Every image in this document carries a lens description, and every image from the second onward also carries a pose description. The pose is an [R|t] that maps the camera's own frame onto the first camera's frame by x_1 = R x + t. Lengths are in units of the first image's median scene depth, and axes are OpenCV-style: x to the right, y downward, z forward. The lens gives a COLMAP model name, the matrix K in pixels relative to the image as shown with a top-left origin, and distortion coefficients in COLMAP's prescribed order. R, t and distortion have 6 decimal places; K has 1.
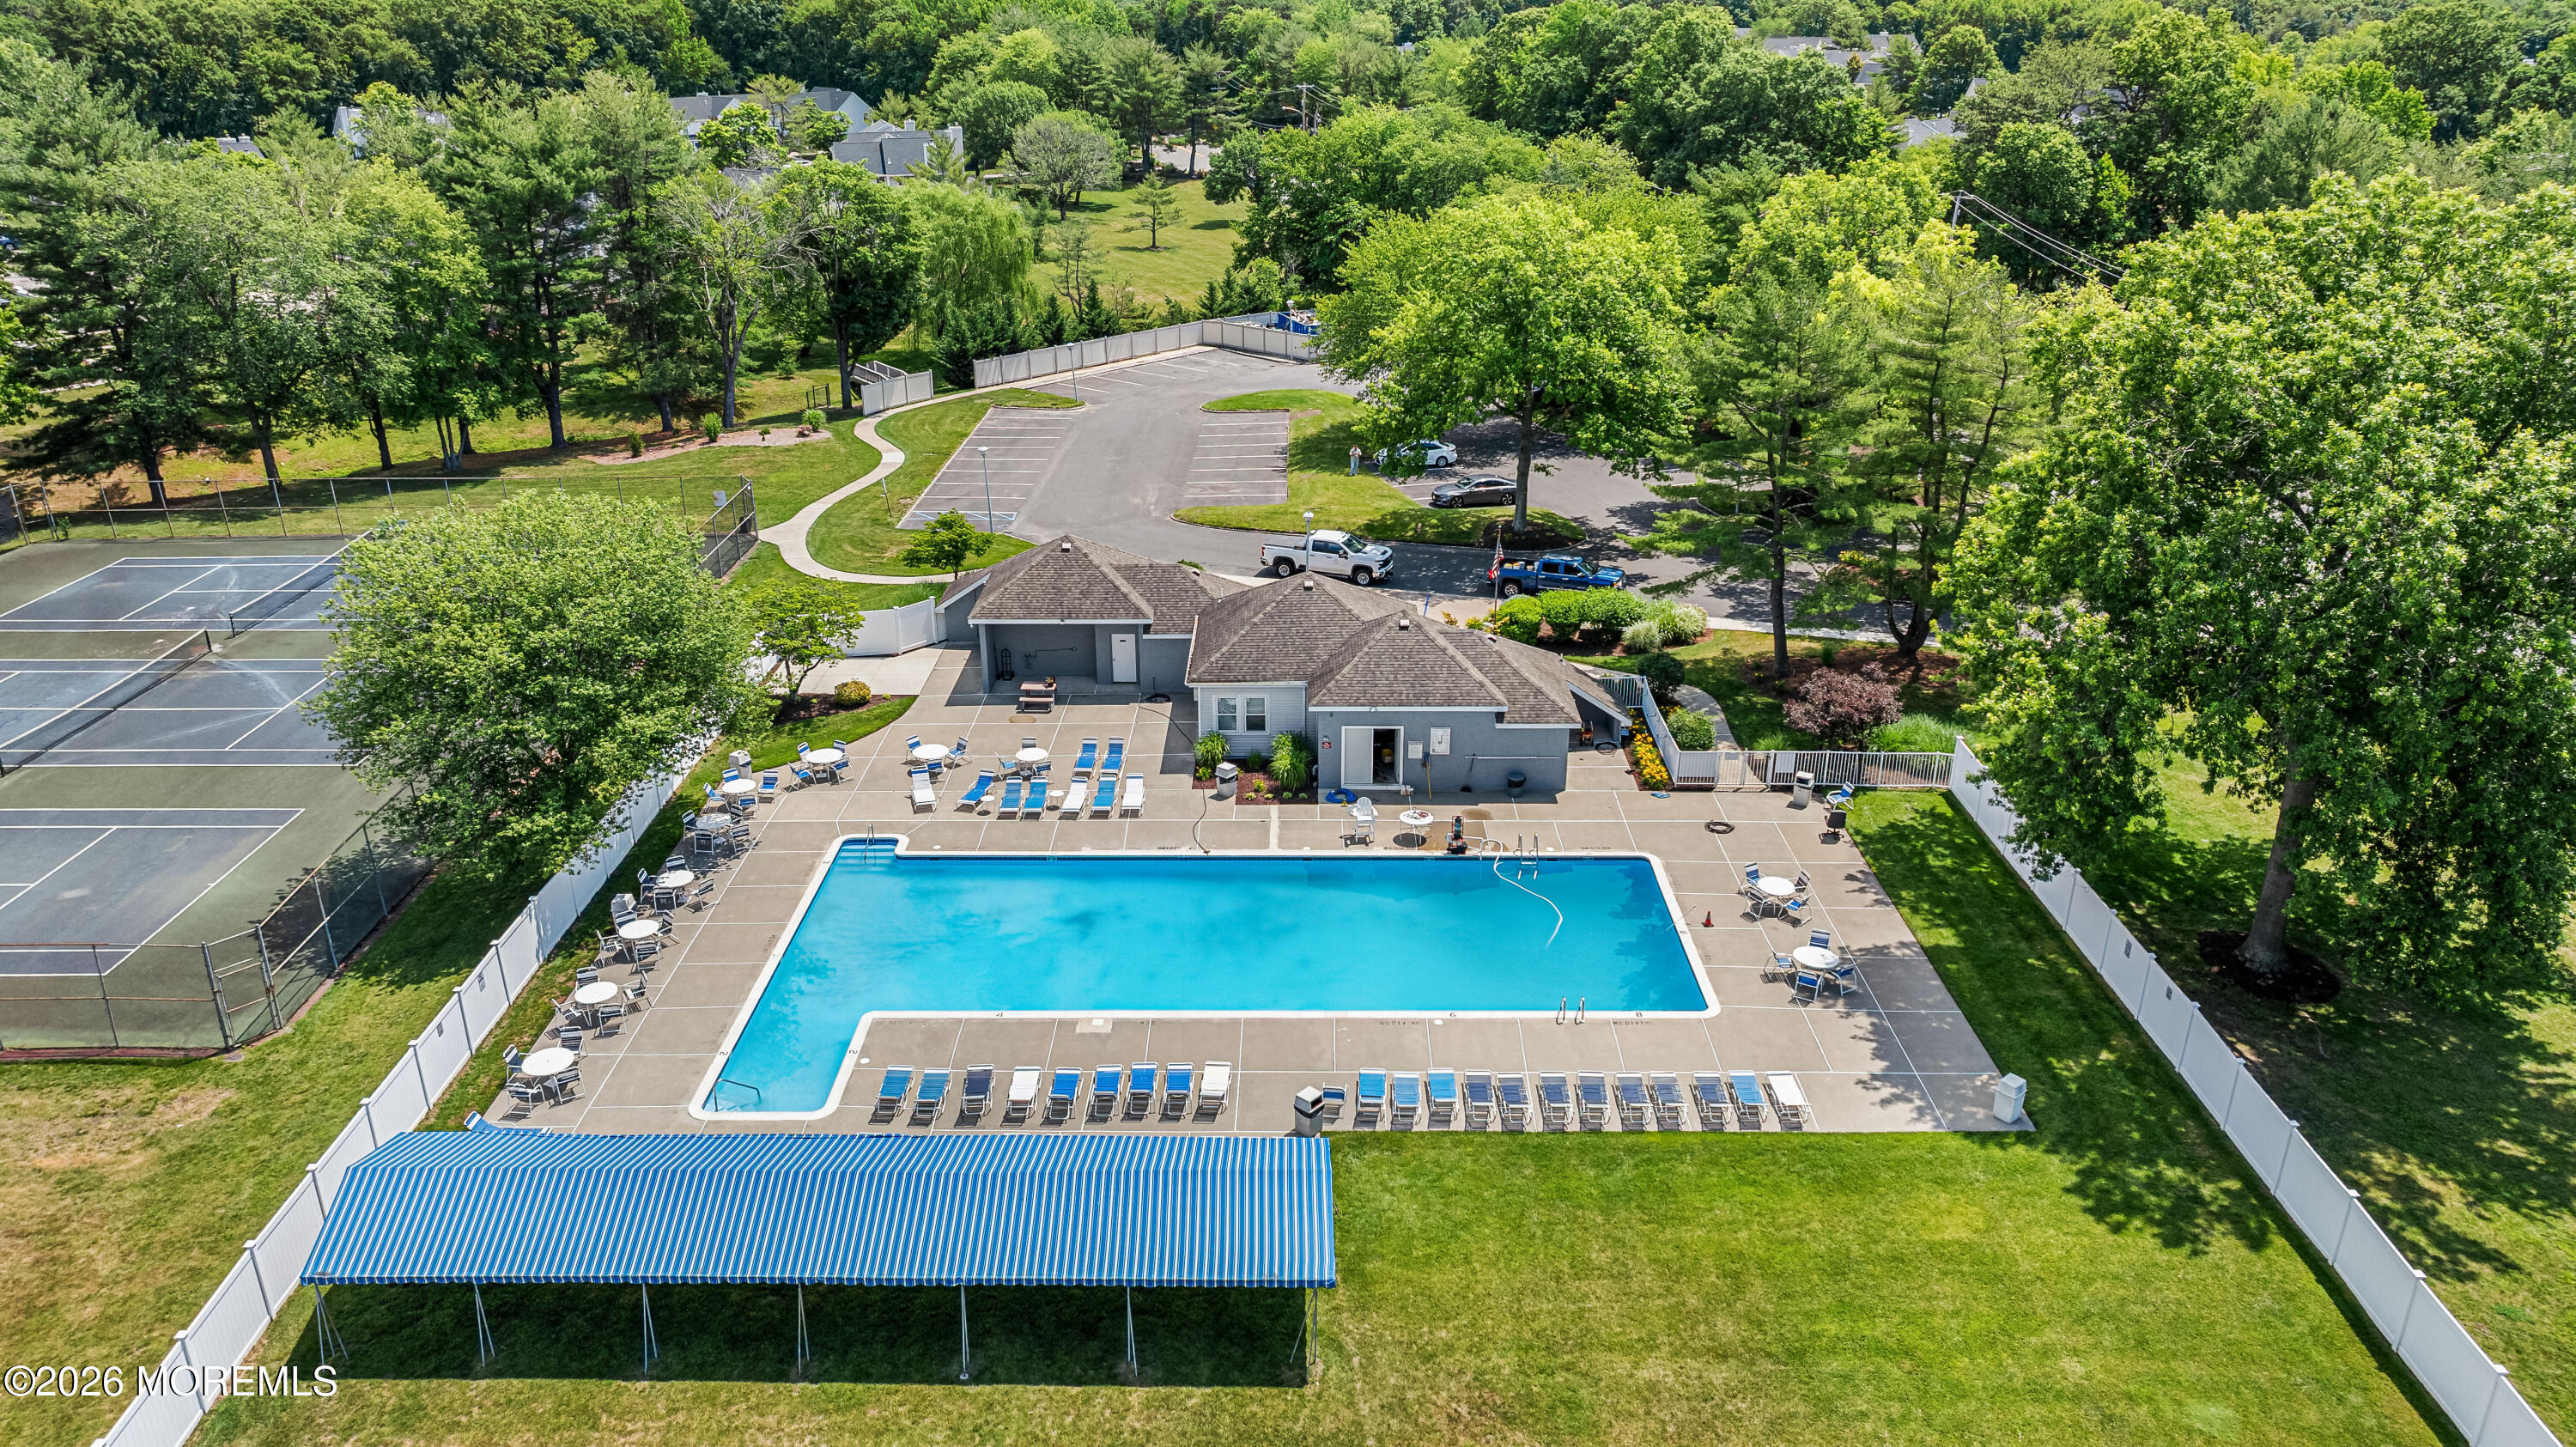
lens RADIAL K [[1802.2, 0, 1296.5], [0, 1802.2, 717.3], [0, 0, 1]] dist [-0.014909, -0.008882]
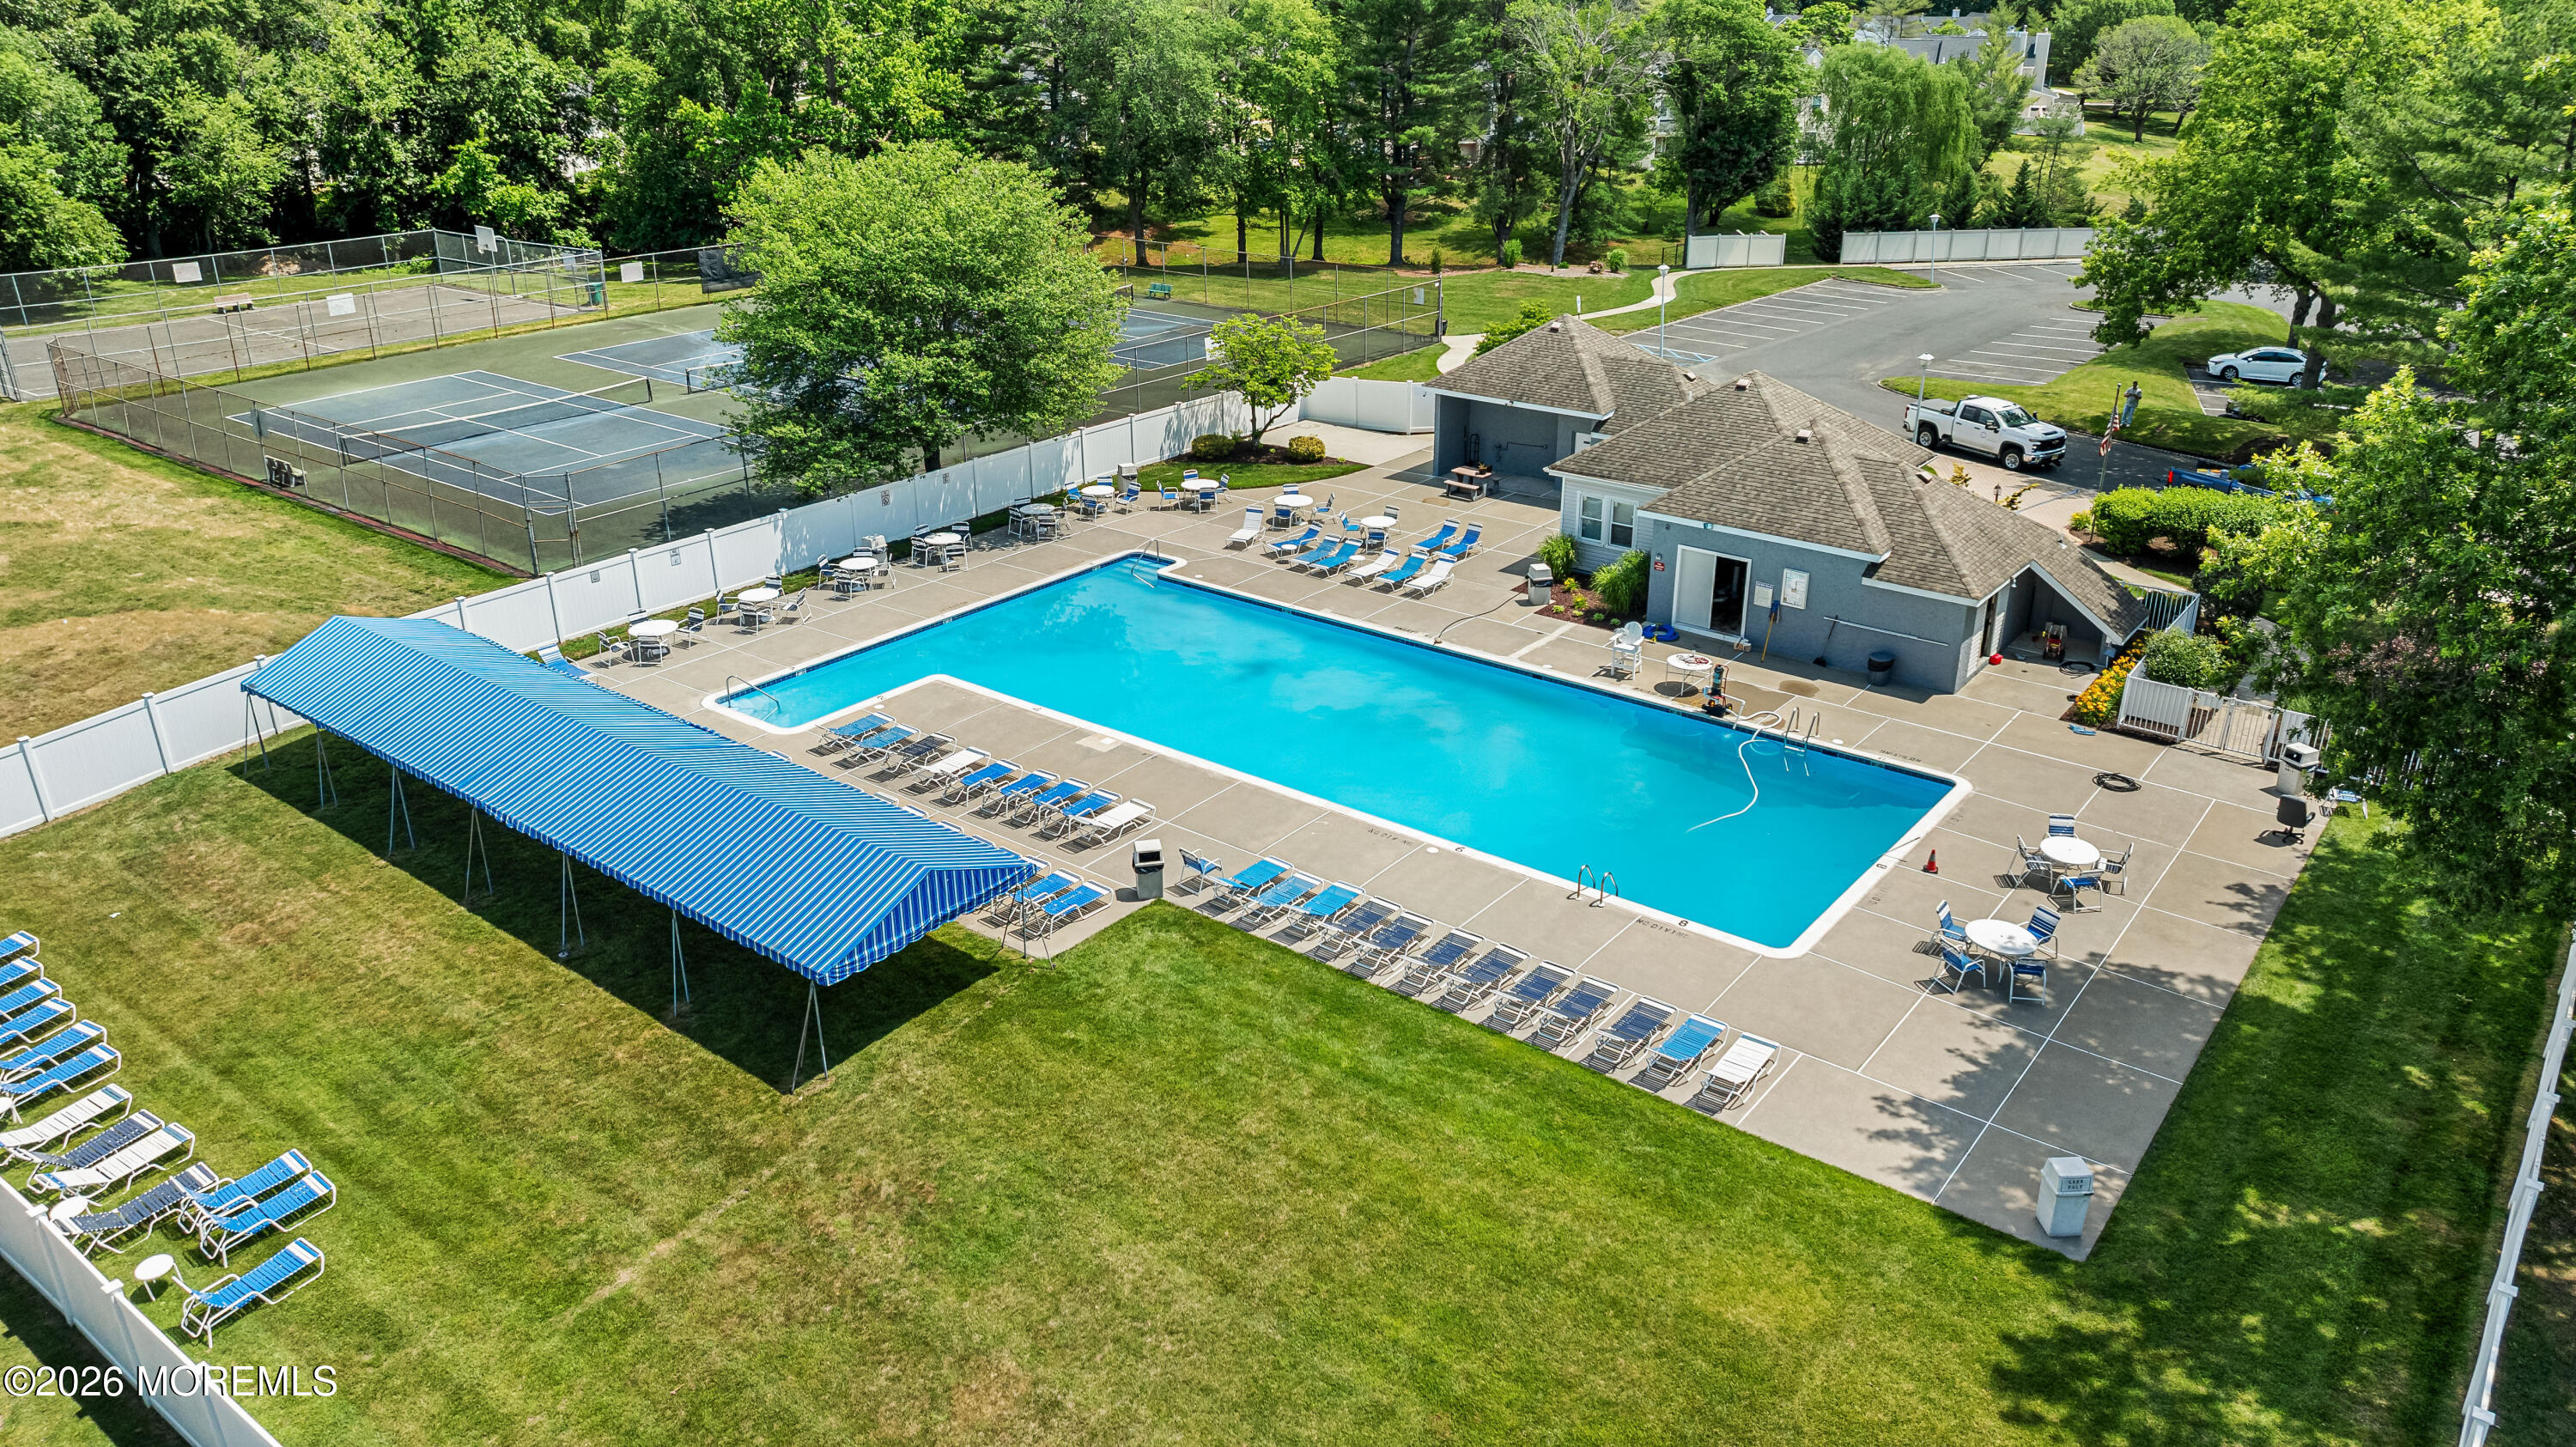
lens RADIAL K [[1802.2, 0, 1294.6], [0, 1802.2, 728.7], [0, 0, 1]] dist [-0.014909, -0.008882]
pose [[0.789513, 0.241272, -0.564320, 0.352501], [-0.231950, 0.968592, 0.089607, 0.050820], [0.568215, 0.060148, 0.820679, 0.265903]]
